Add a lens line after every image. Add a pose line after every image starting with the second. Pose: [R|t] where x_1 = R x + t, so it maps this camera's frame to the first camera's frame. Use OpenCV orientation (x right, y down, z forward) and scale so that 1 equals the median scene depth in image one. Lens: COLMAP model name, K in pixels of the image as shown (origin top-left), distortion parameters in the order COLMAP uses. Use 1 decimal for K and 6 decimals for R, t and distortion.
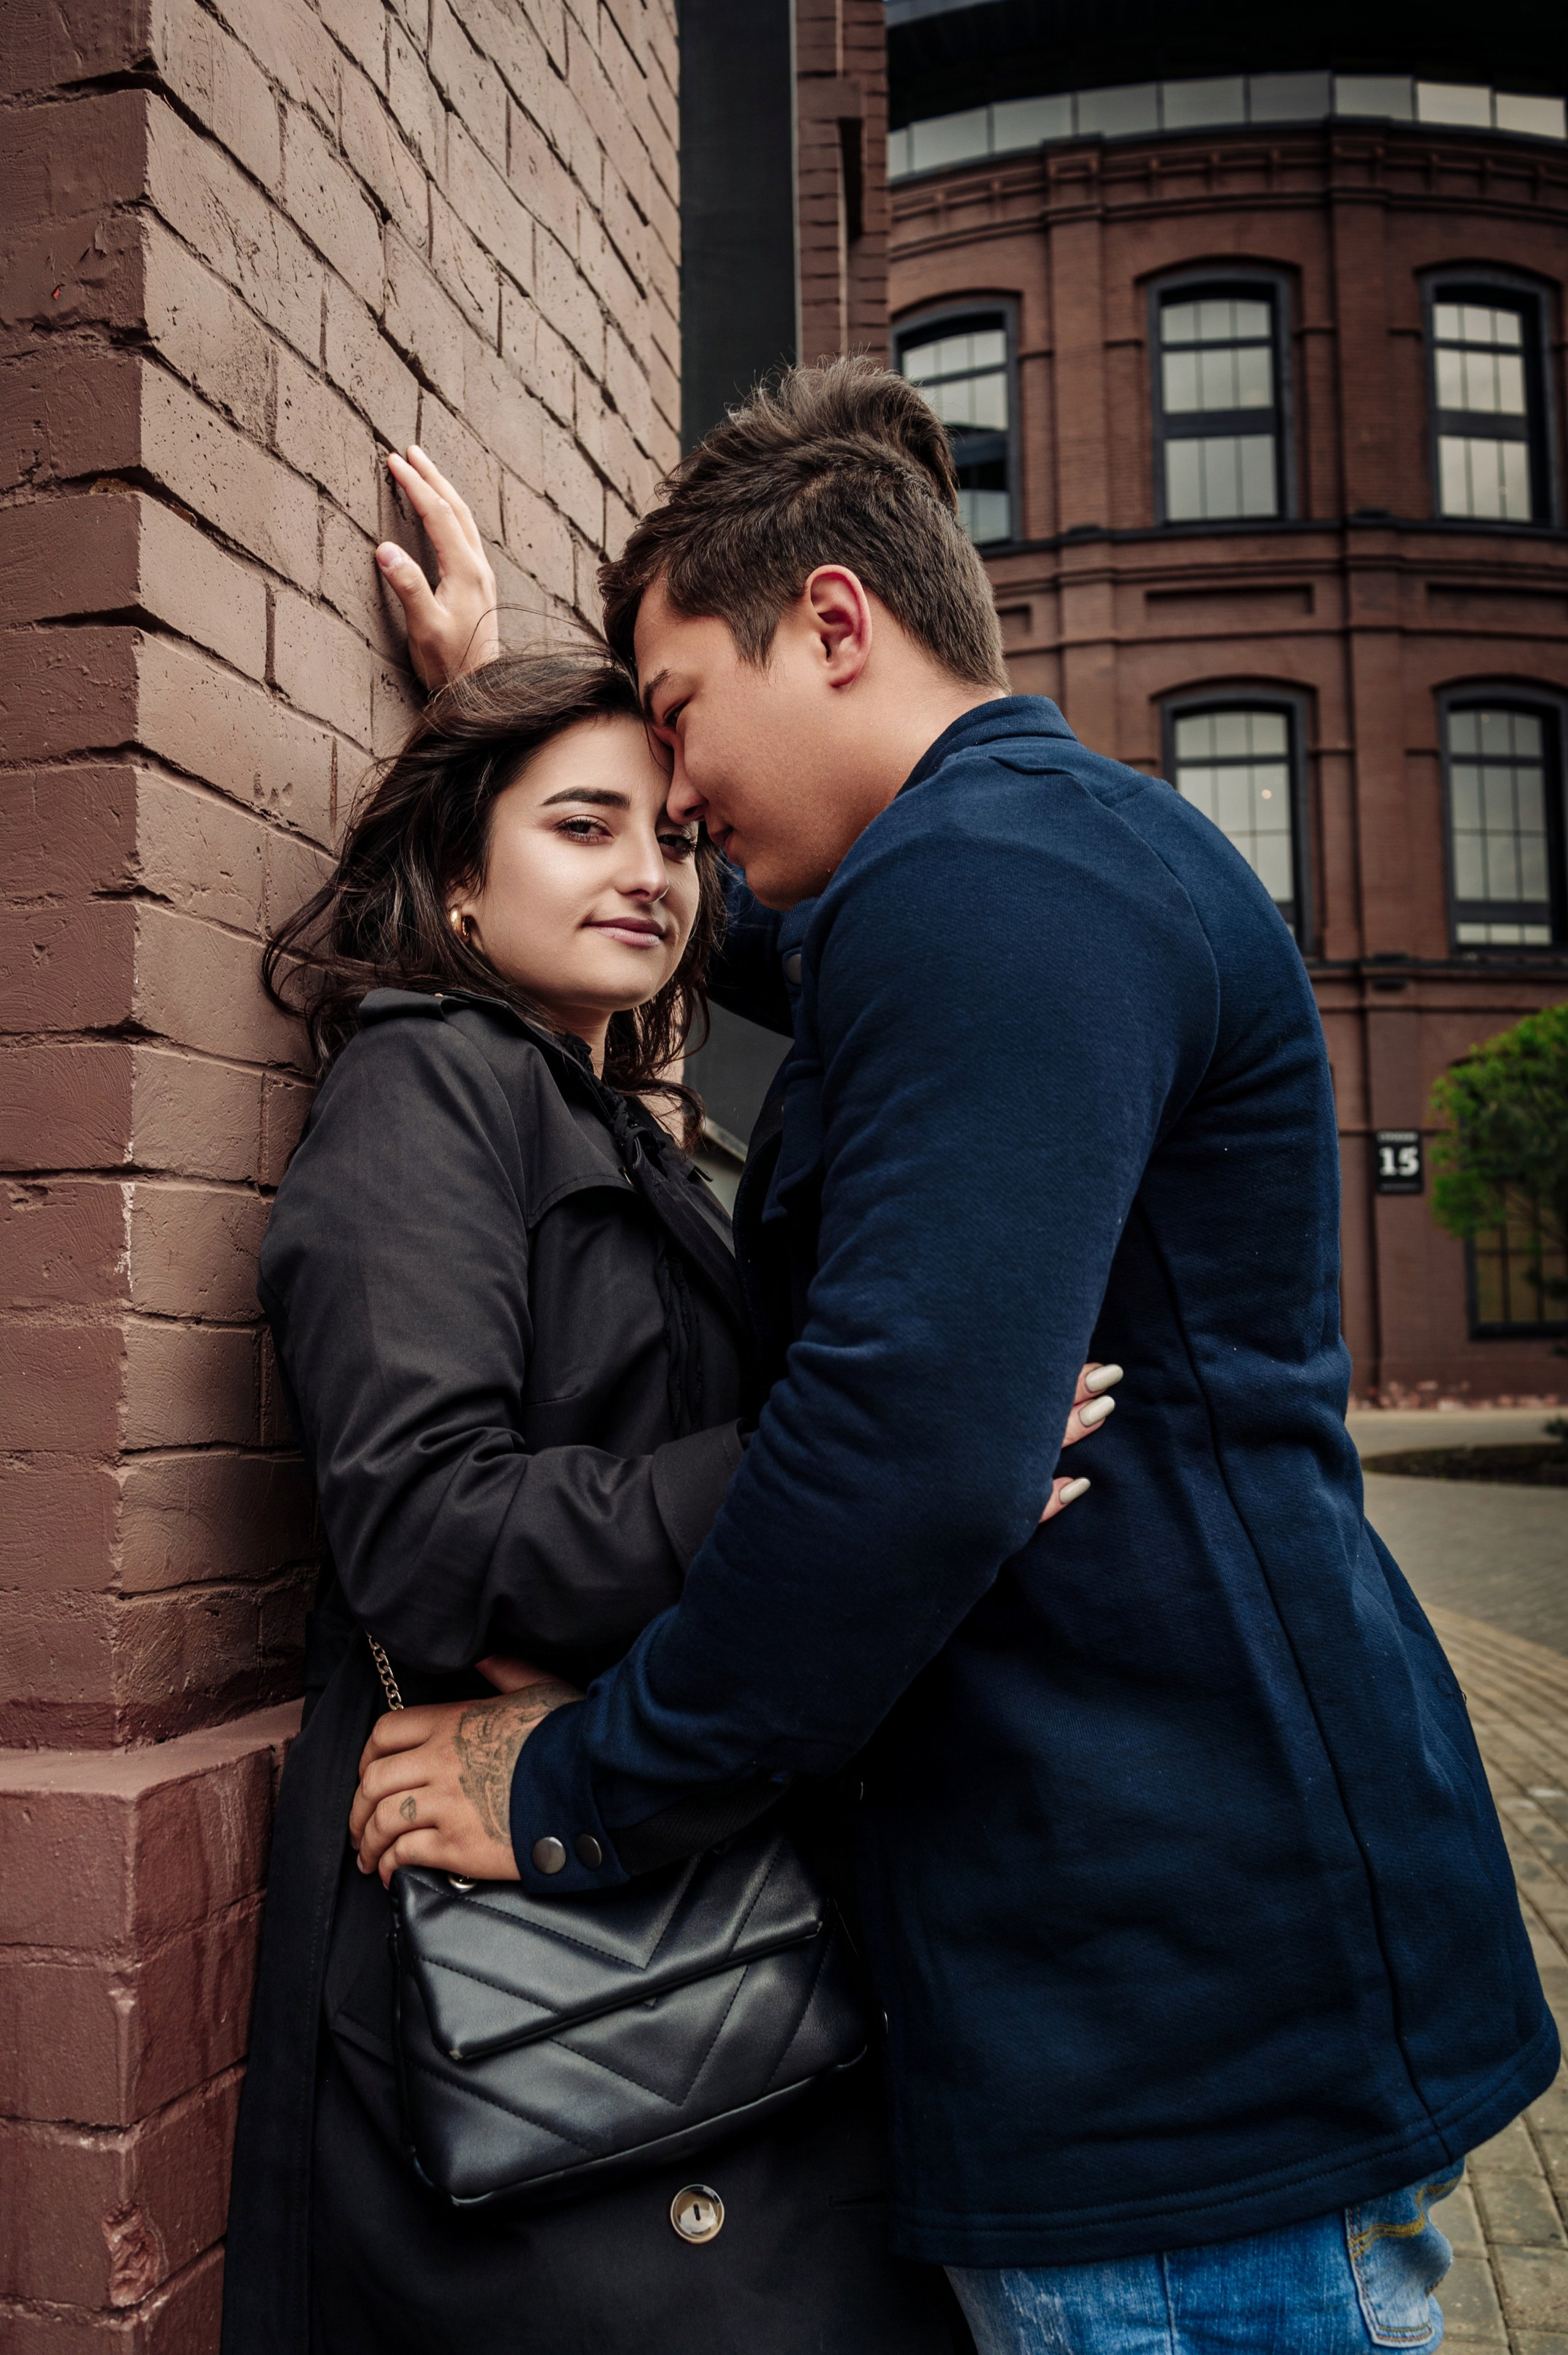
lens RADIAL K [[1885.0, 0, 783.5], [0, 1885.0, 1121.6], [0, 0, 1]] dist [-0.041961, -0.007399]
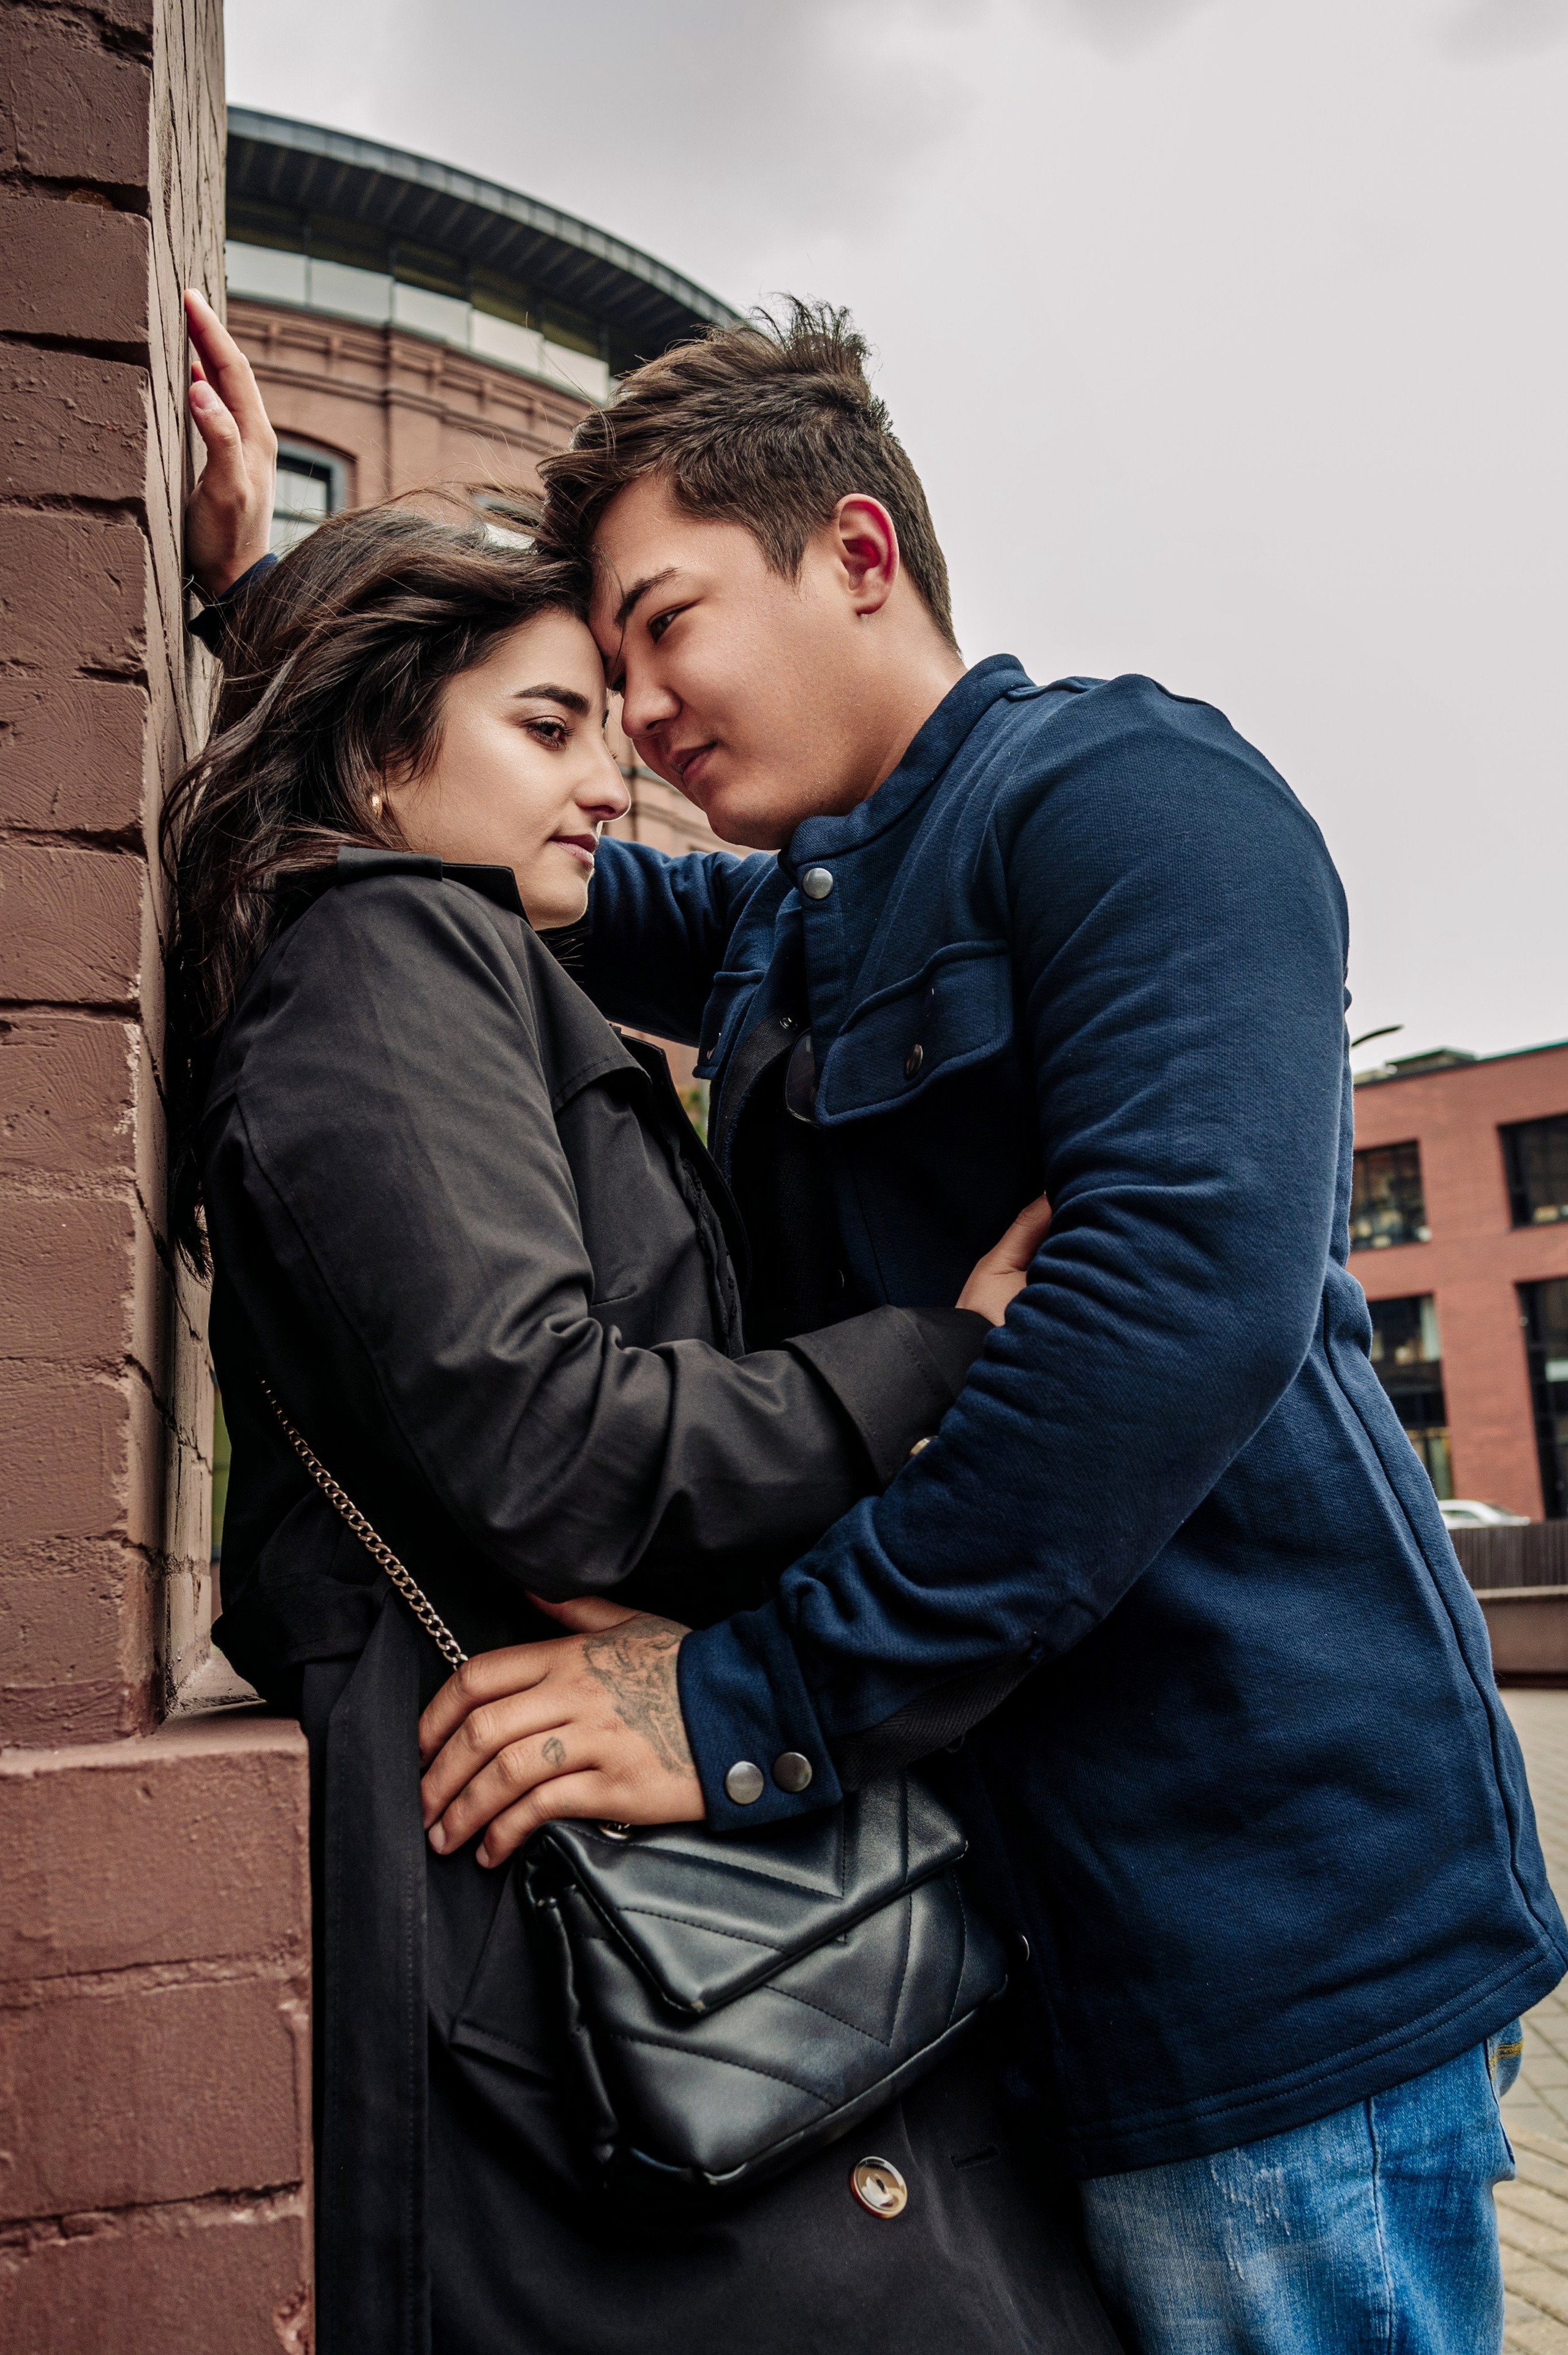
lens RADIAL K [[1974.4, 0, 784.0], [0, 1974.4, 1177.5], [0, 0, 1]] dist [-0.040140, -0.004996]
pose [[0.871510, 0.068483, 0.485572, -0.588683], [-0.025956, 0.995255, -0.093779, 0.194648], [-0.489690, 0.069126, 0.869152, 0.167216]]
